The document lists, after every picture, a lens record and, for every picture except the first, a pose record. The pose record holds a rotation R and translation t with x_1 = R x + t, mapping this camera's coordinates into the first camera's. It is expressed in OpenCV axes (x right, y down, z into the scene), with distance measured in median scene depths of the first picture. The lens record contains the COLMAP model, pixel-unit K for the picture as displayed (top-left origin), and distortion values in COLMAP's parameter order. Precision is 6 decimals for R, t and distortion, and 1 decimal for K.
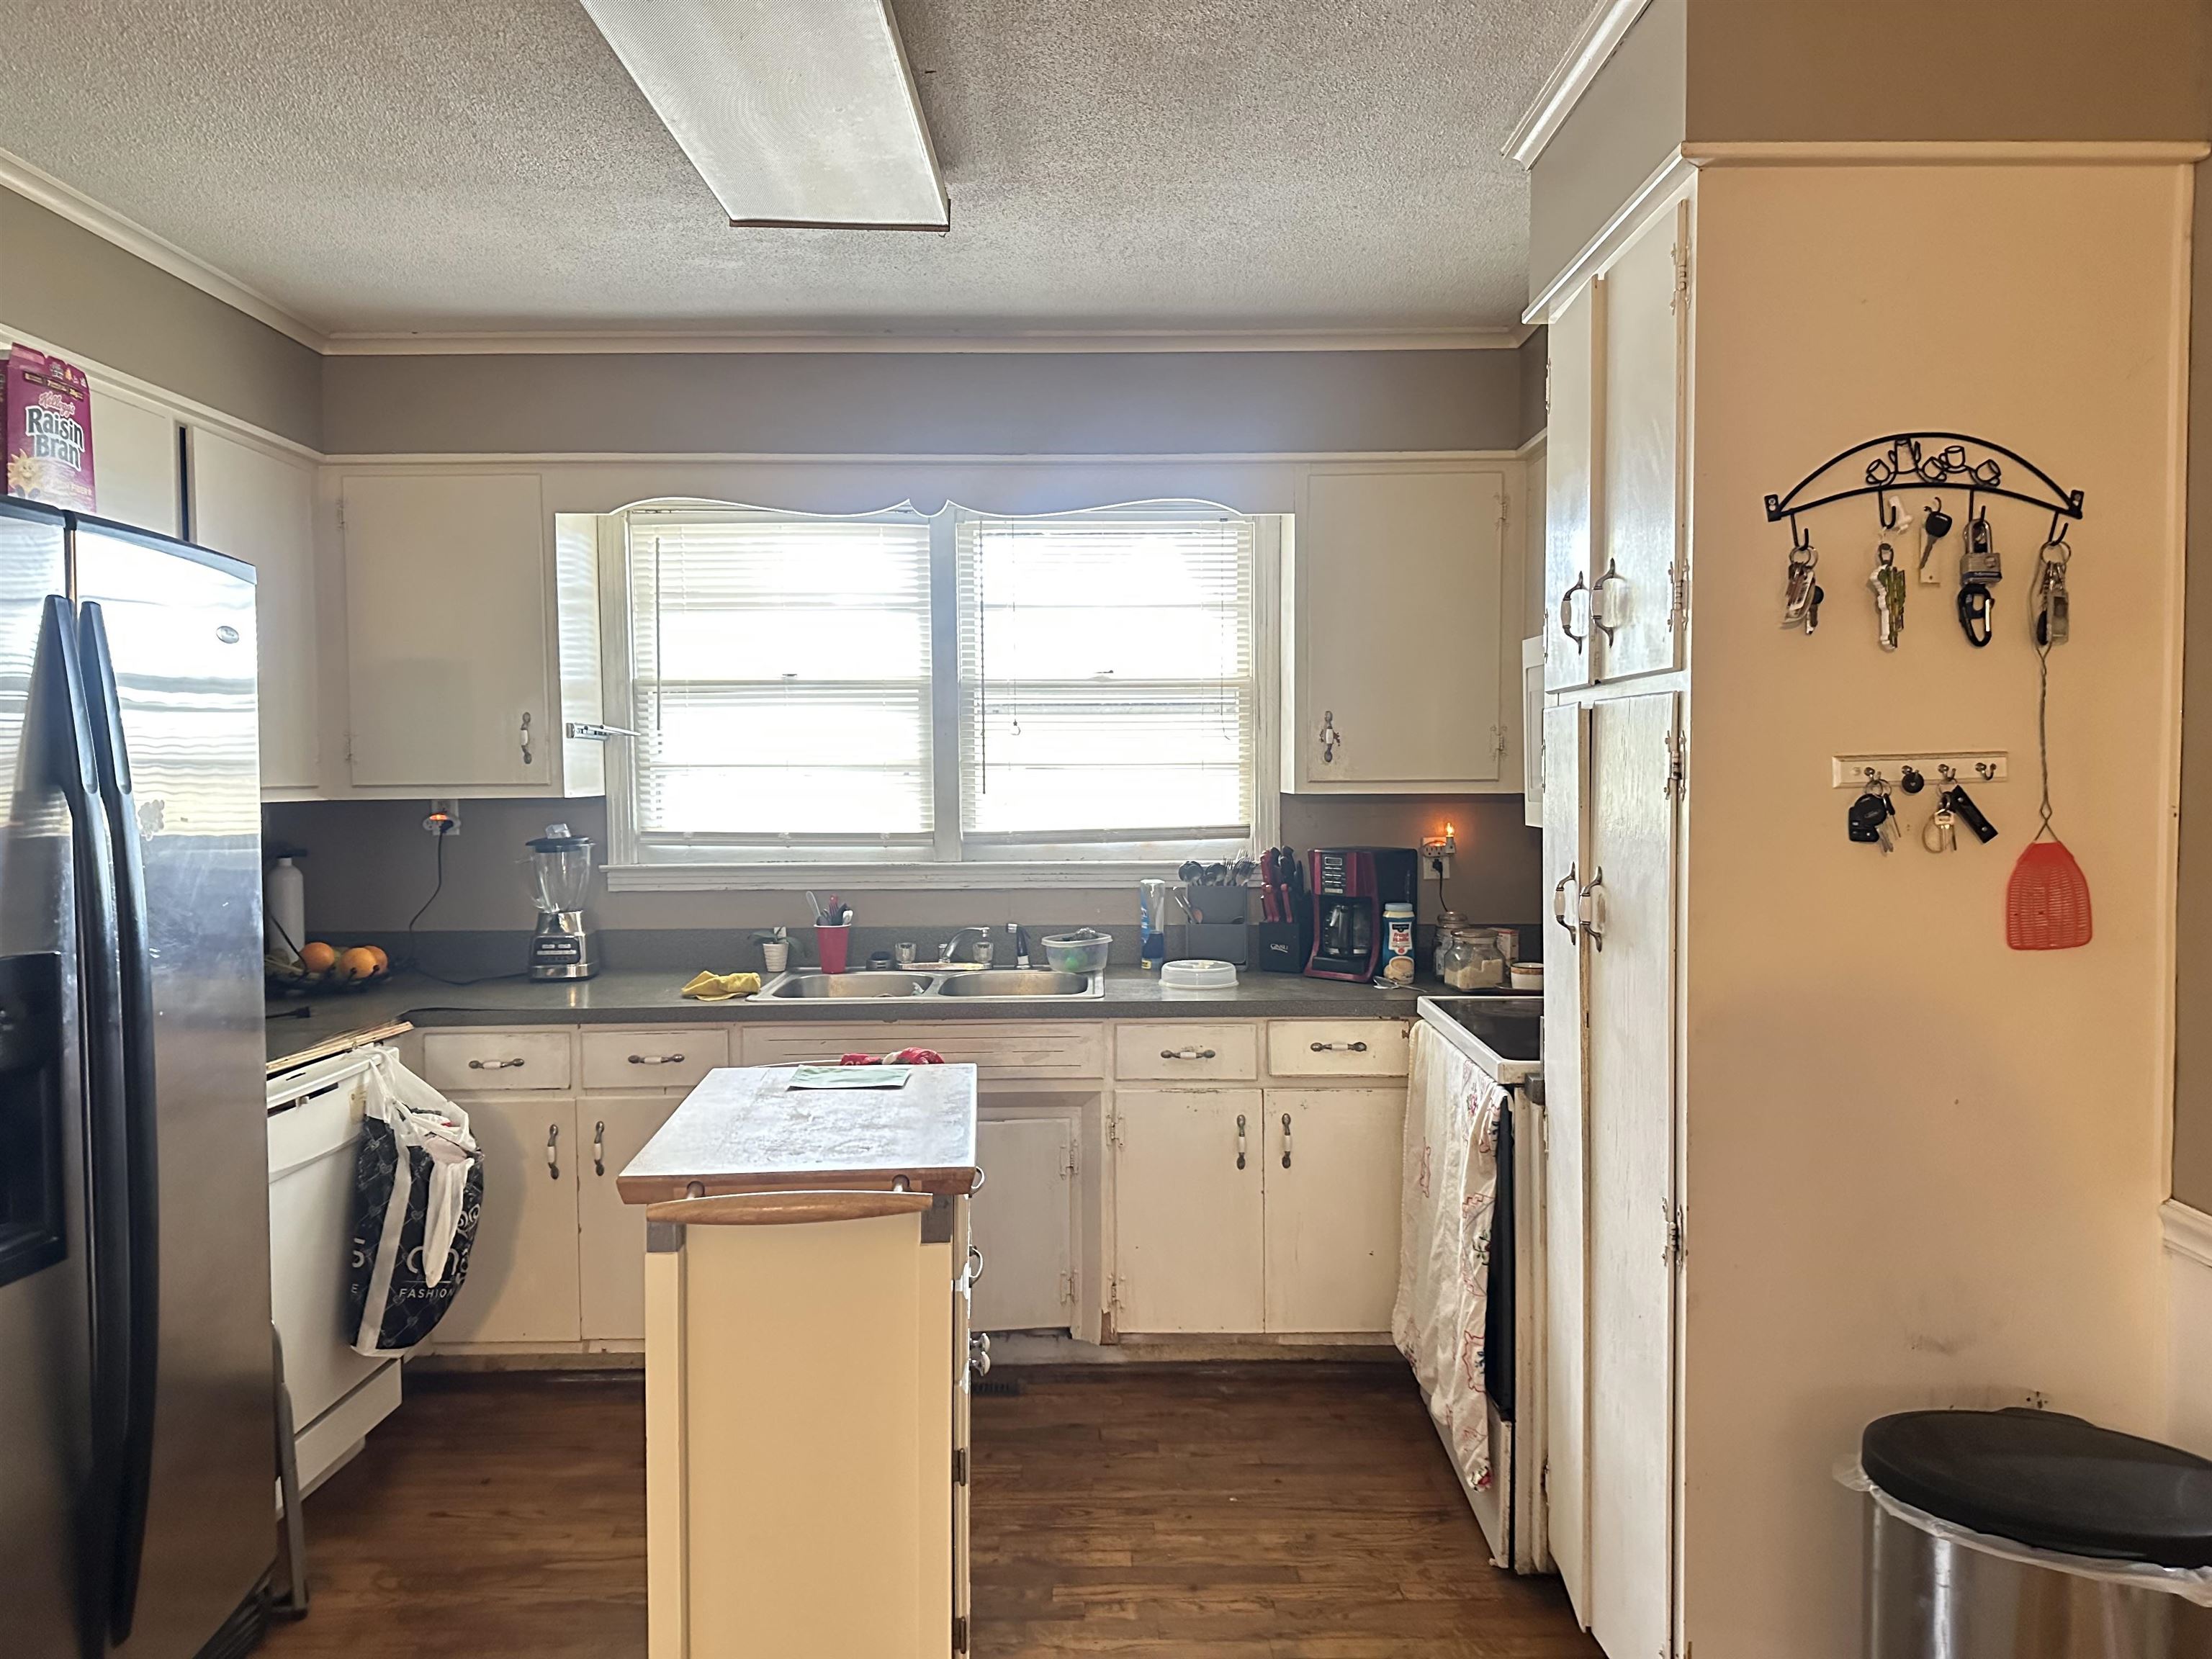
lens RADIAL K [[1563.6, 0, 1104.0], [0, 1563.6, 809.8], [0, 0, 1]] dist [0.051306, -0.071680]
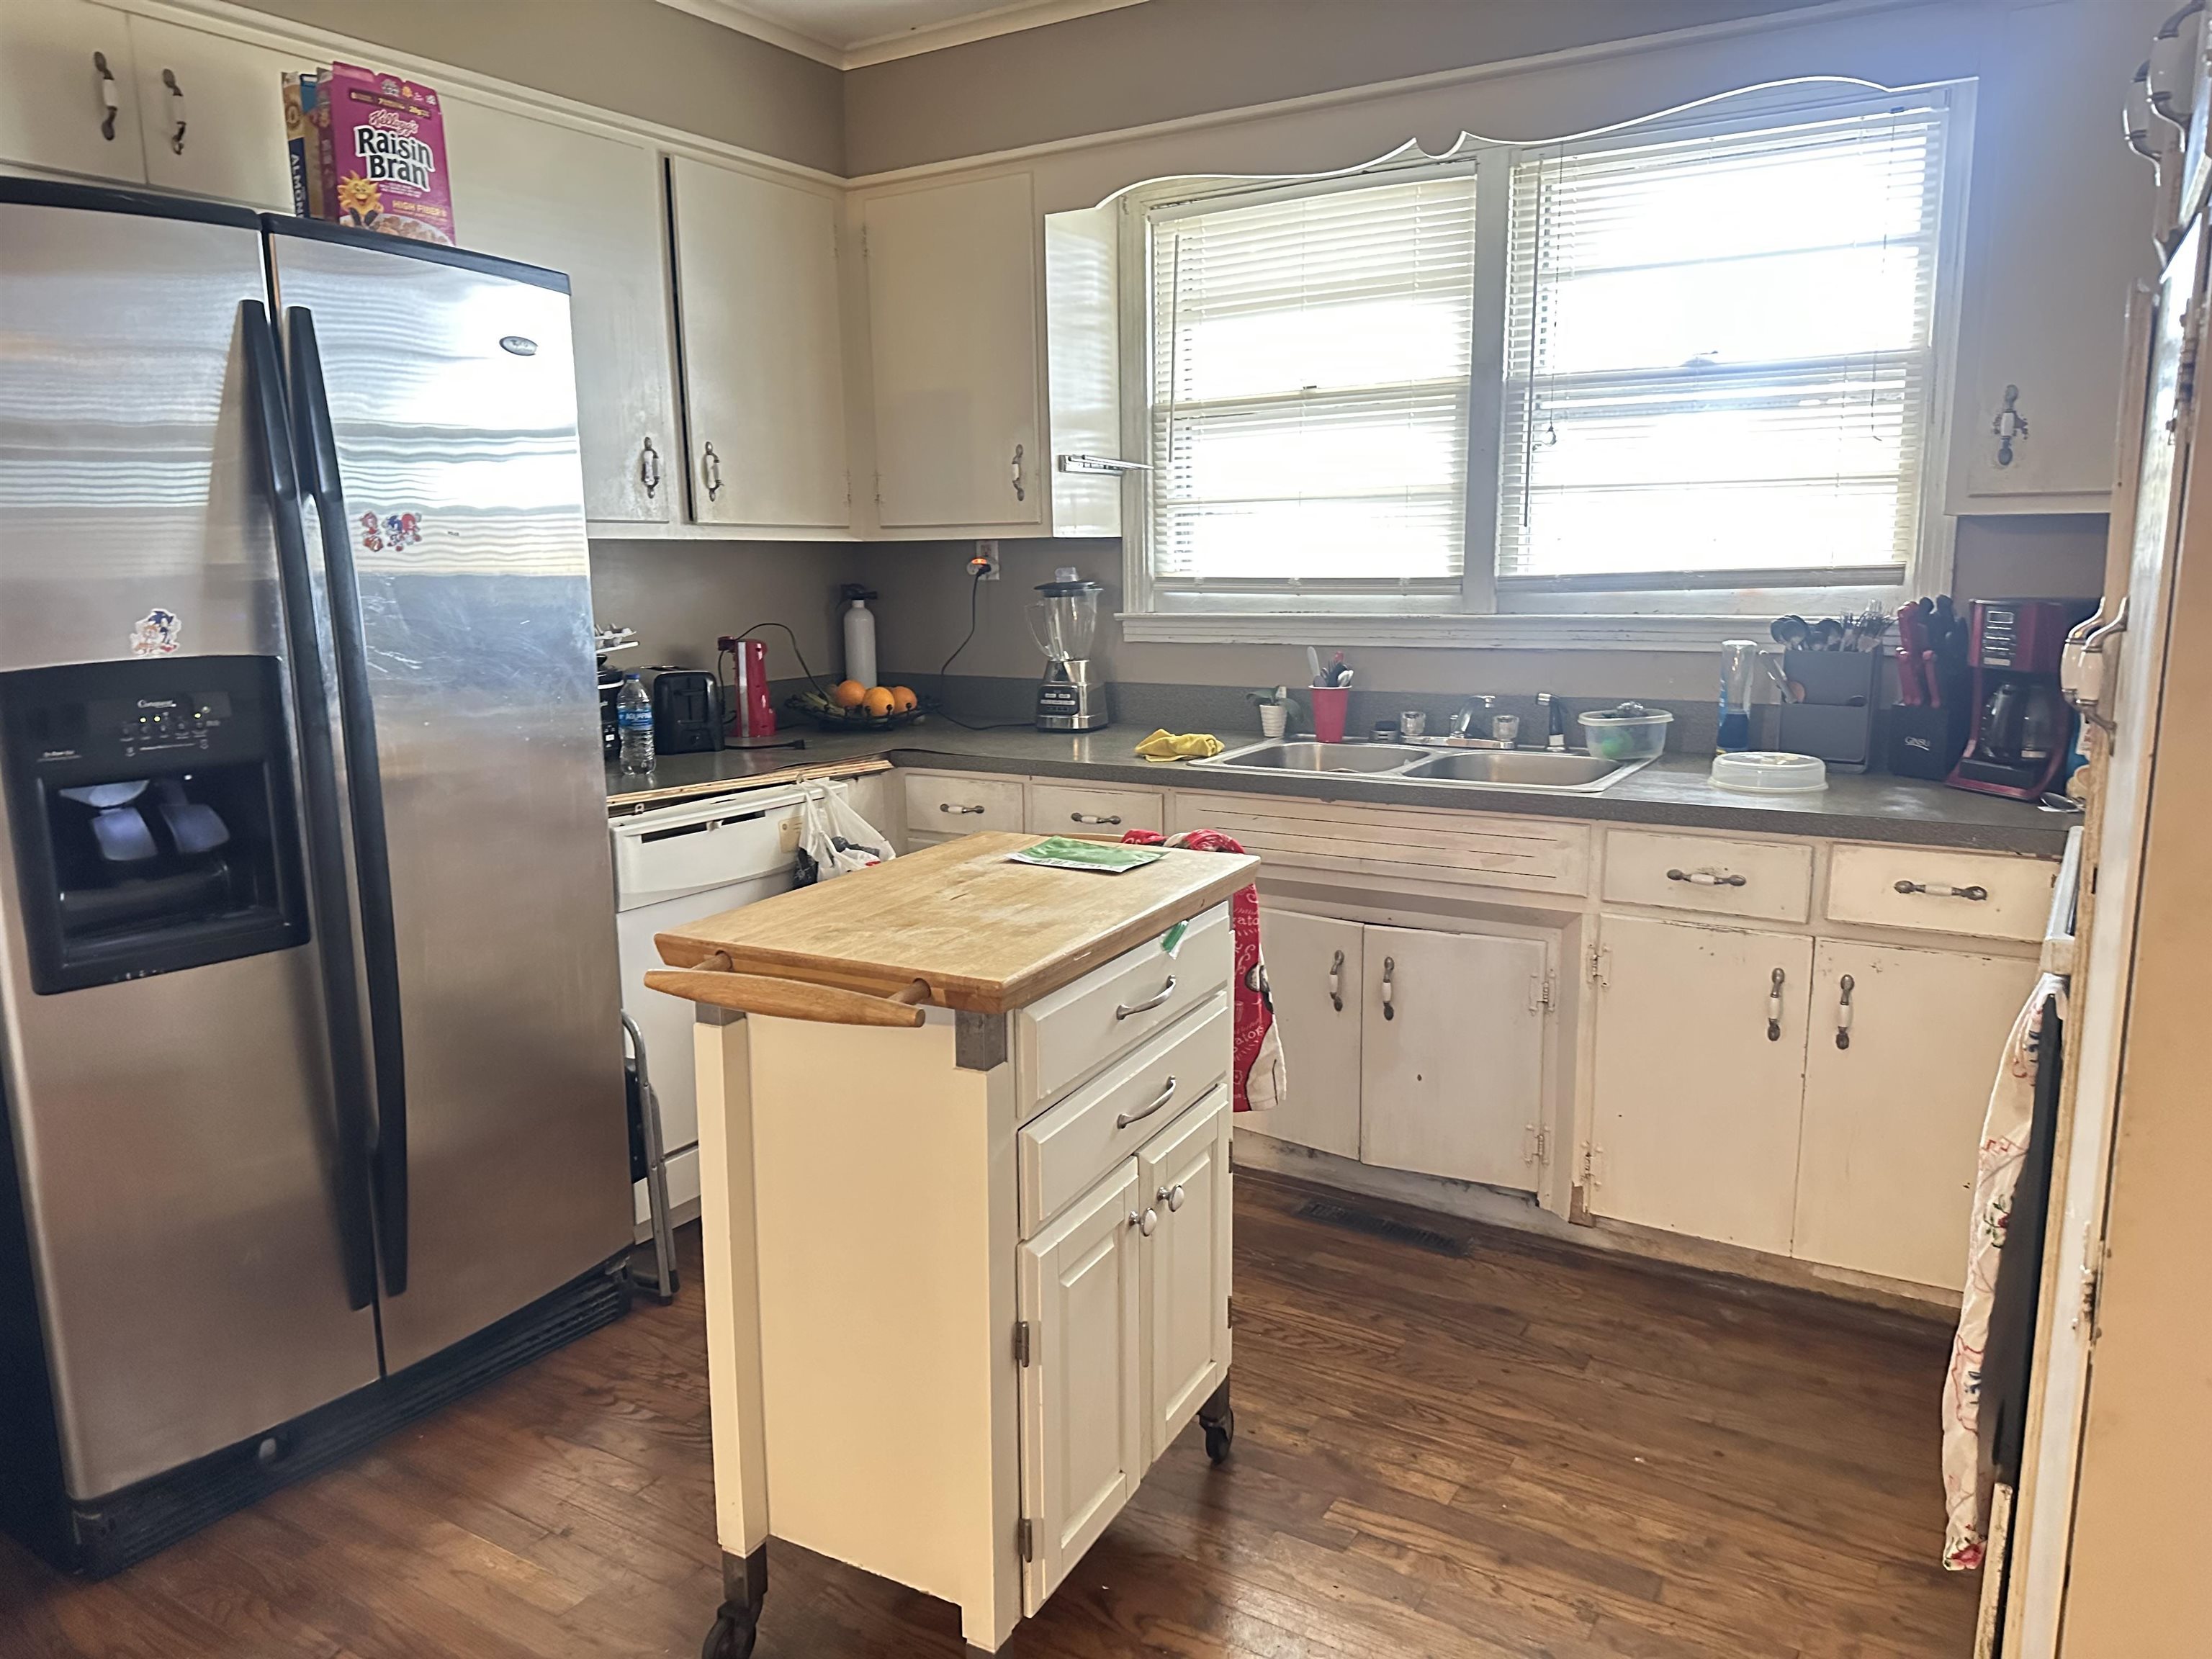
lens RADIAL K [[1563.6, 0, 1090.1], [0, 1563.6, 833.1], [0, 0, 1]] dist [0.051306, -0.071680]
pose [[0.839769, 0.091011, -0.535262, 0.202546], [-0.006444, 0.987452, 0.157789, 0.021109], [0.542906, -0.129057, 0.829818, 0.231737]]
